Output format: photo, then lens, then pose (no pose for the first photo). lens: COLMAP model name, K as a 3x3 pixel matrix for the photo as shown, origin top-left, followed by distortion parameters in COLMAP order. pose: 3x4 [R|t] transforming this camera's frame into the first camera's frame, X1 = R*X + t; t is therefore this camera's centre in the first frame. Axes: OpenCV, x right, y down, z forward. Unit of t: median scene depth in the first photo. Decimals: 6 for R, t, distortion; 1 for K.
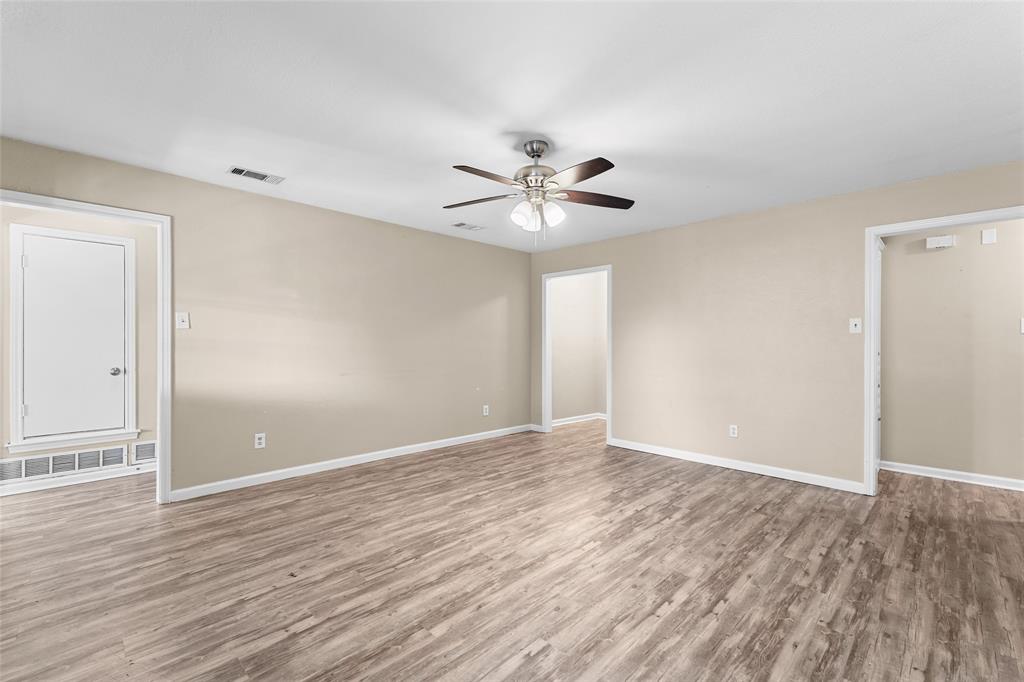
lens RADIAL K [[442.3, 0, 504.9], [0, 442.3, 344.8], [0, 0, 1]] dist [0.004298, 0.000294]
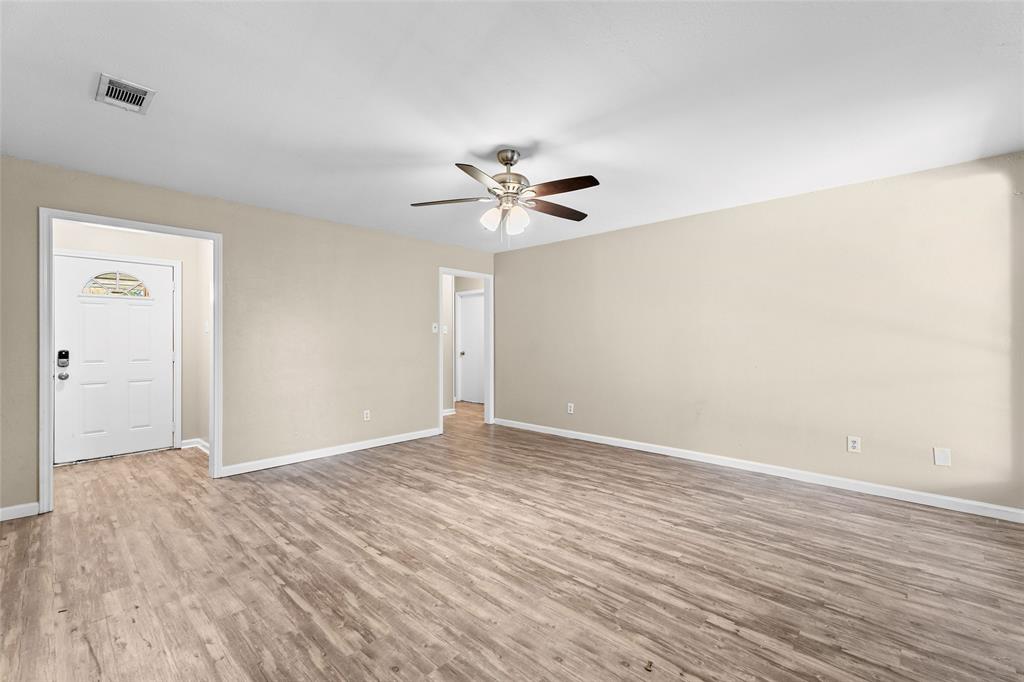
lens RADIAL K [[442.3, 0, 504.9], [0, 442.3, 344.8], [0, 0, 1]] dist [0.004298, 0.000294]
pose [[-0.035284, -0.015400, 0.999259, -1.069534], [0.004464, 0.999869, 0.015567, -0.007894], [-0.999367, 0.005010, -0.035211, 1.141529]]
